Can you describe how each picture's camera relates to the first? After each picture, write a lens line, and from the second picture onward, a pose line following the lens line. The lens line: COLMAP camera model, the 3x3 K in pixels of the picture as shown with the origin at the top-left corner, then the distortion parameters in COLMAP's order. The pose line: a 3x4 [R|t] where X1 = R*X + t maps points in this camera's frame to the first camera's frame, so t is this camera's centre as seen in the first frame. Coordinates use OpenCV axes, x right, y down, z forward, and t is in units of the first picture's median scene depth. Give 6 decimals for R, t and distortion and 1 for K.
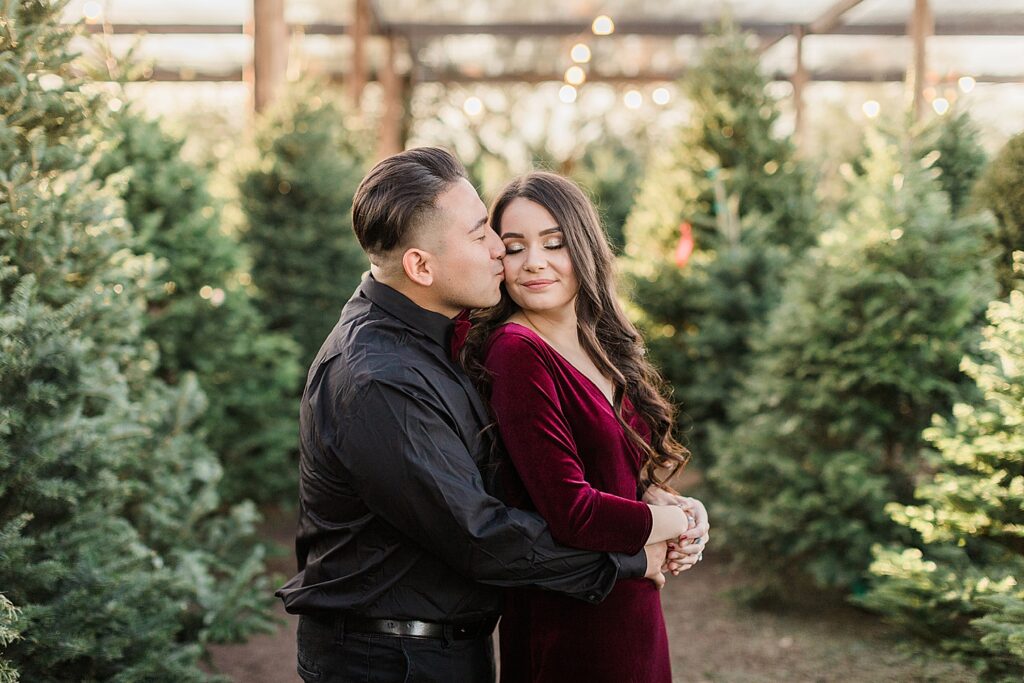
lens RADIAL K [[1509.3, 0, 491.6], [0, 1509.3, 368.5], [0, 0, 1]] dist [0.075277, 0.000000]
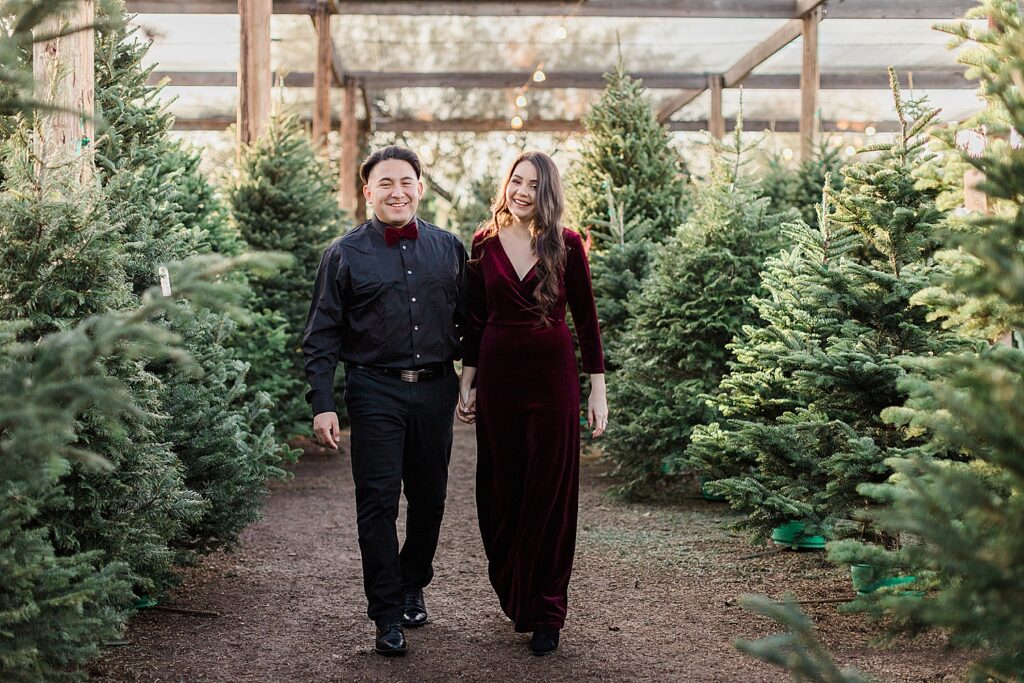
lens RADIAL K [[1509.3, 0, 505.0], [0, 1509.3, 338.9], [0, 0, 1]] dist [0.075277, 0.000000]
pose [[0.999224, -0.003937, 0.039178, 0.008745], [0.005977, 0.998625, -0.052088, 0.071512], [-0.038919, 0.052281, 0.997874, -0.297095]]
